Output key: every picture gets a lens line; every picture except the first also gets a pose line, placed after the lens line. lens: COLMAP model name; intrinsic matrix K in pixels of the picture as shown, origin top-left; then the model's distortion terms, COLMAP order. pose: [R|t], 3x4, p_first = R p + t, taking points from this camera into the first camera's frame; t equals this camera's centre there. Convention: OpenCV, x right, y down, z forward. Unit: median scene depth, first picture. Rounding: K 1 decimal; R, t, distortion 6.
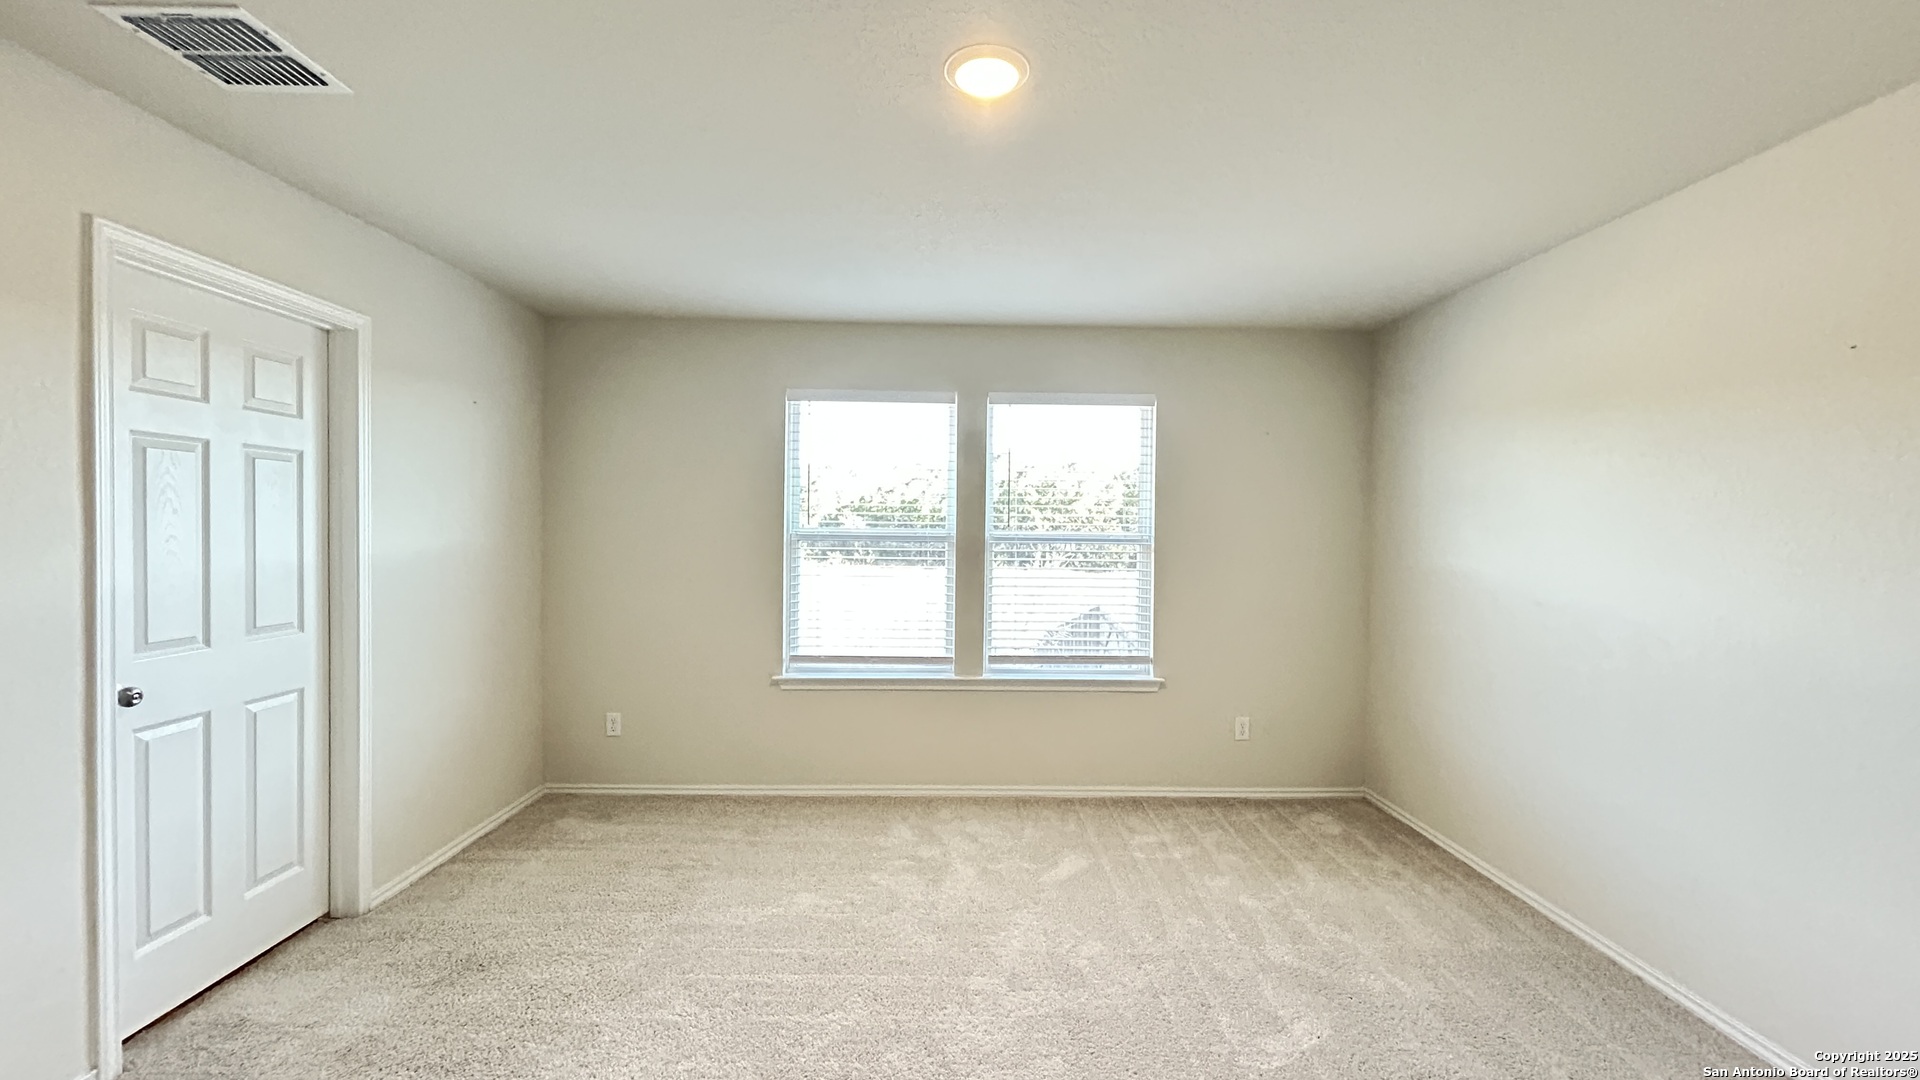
lens RADIAL K [[768.2, 0, 867.8], [0, 768.2, 534.6], [0, 0, 1]] dist [-0.001682, 0.000424]
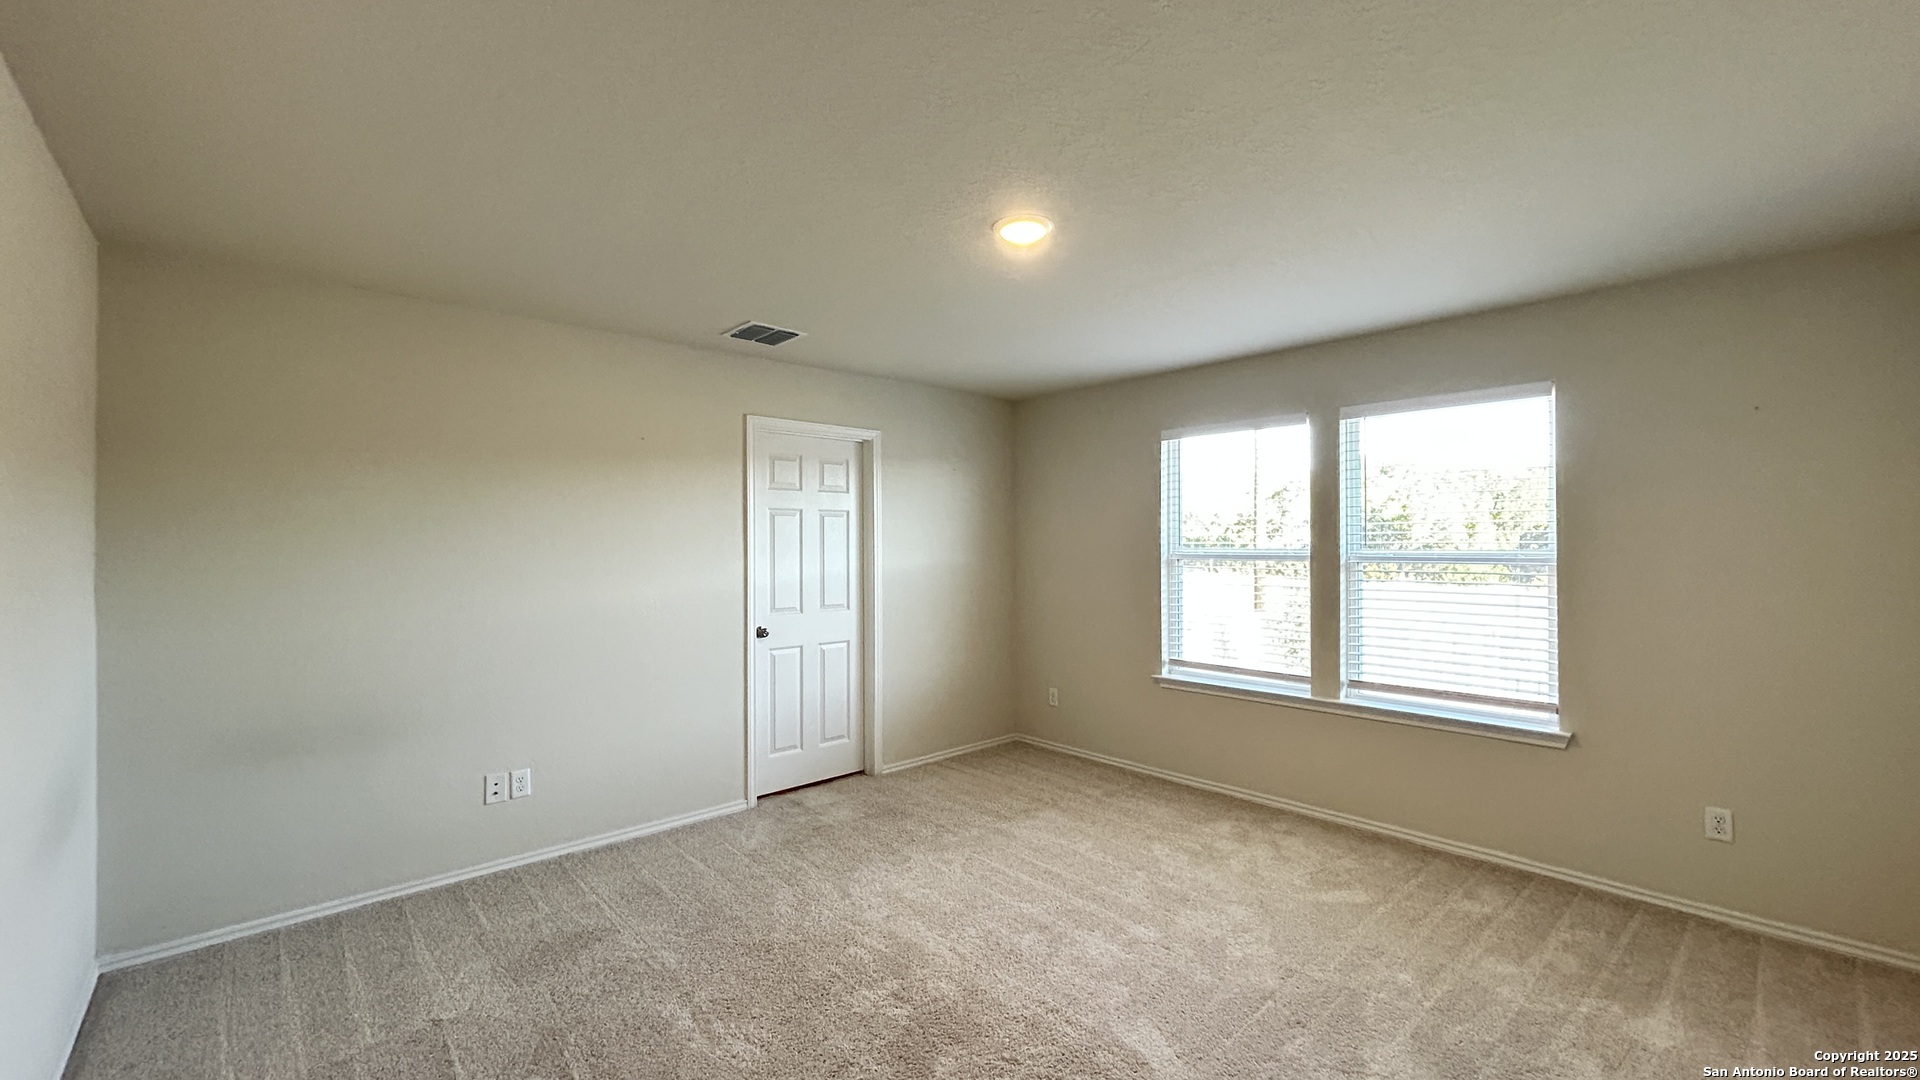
lens RADIAL K [[768.2, 0, 970.8], [0, 768.2, 531.7], [0, 0, 1]] dist [-0.001682, 0.000424]
pose [[0.662548, -0.028058, -0.748494, 0.704467], [0.004811, 0.999437, -0.033205, 0.002698], [0.749004, 0.018399, 0.662309, 0.003372]]
